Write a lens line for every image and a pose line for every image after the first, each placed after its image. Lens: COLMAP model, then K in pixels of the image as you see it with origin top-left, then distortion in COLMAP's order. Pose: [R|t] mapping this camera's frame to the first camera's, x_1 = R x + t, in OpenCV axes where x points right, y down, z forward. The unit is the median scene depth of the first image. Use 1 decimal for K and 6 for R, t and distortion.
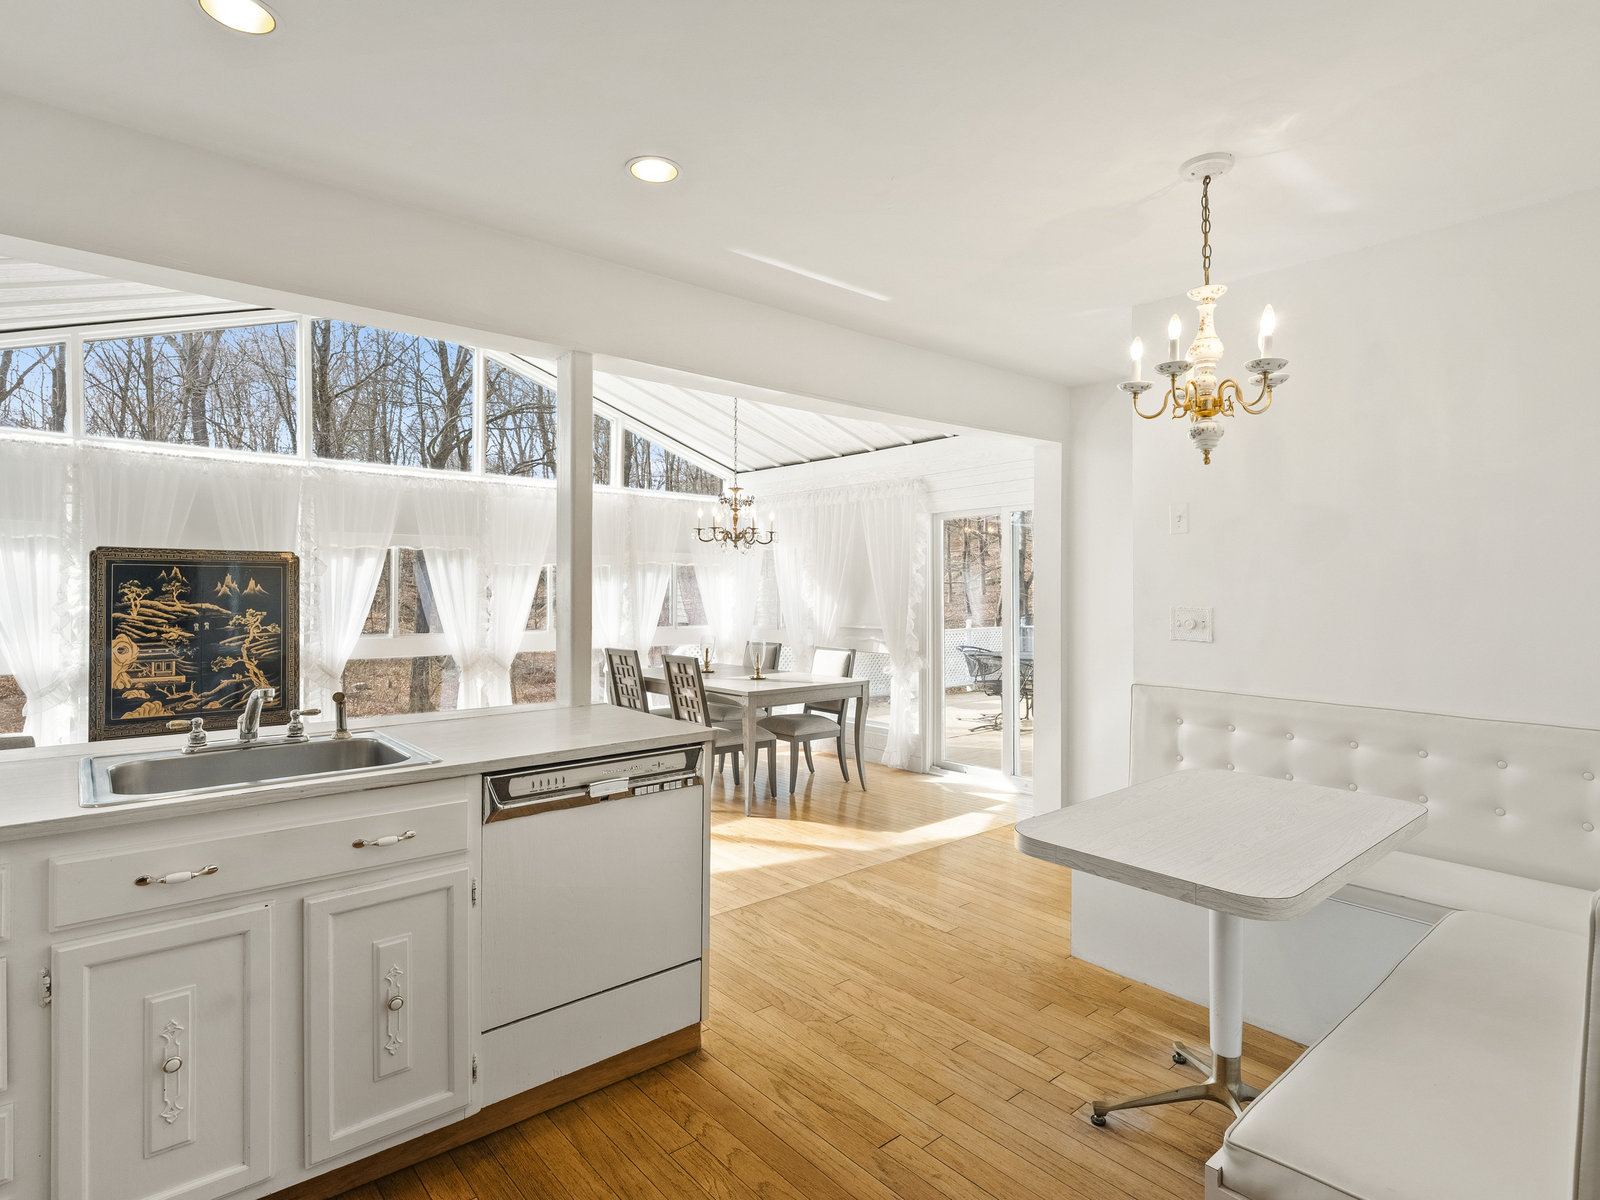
lens RADIAL K [[842.7, 0, 792.6], [0, 842.7, 598.9], [0, 0, 1]] dist [0.001902, -0.000271]
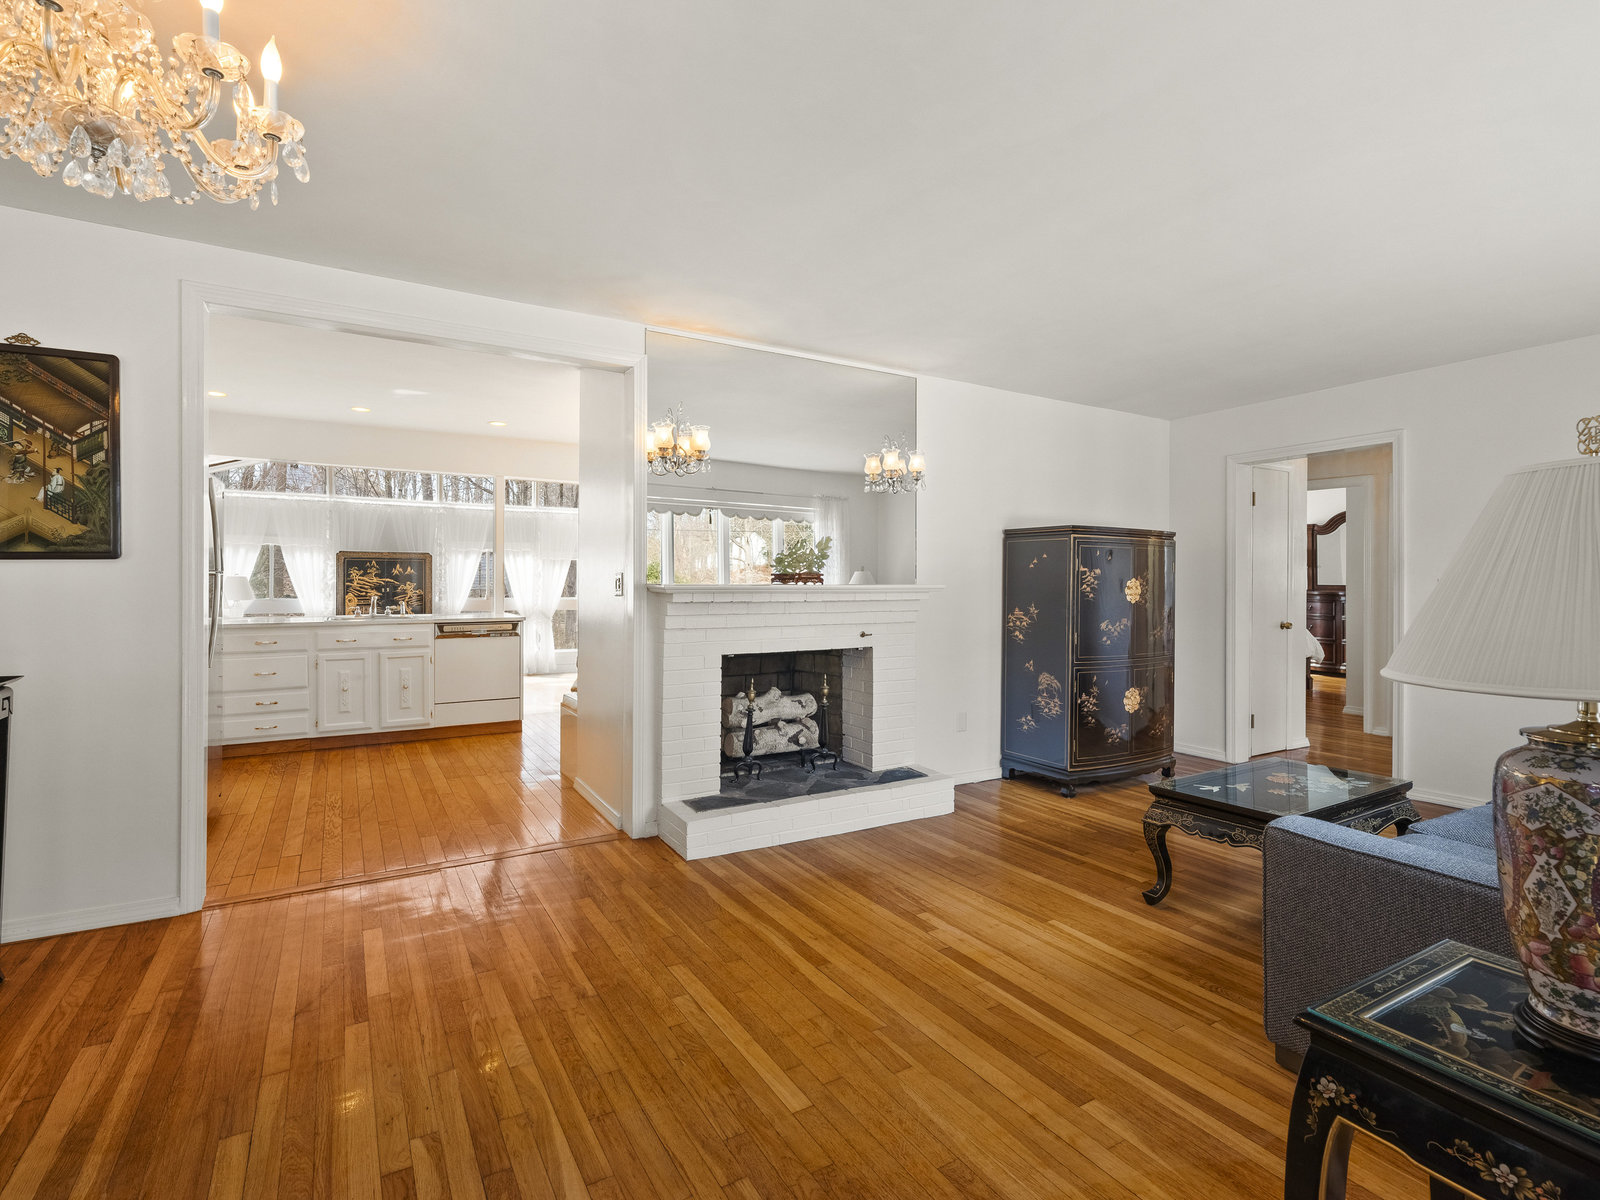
lens RADIAL K [[790.5, 0, 805.5], [0, 790.5, 591.5], [0, 0, 1]] dist [0.000625, 0.000166]
pose [[0.984985, 0.003067, -0.172614, 0.625716], [-0.002515, 0.999991, 0.003416, 0.027678], [0.172623, -0.002931, 0.984984, -0.700869]]
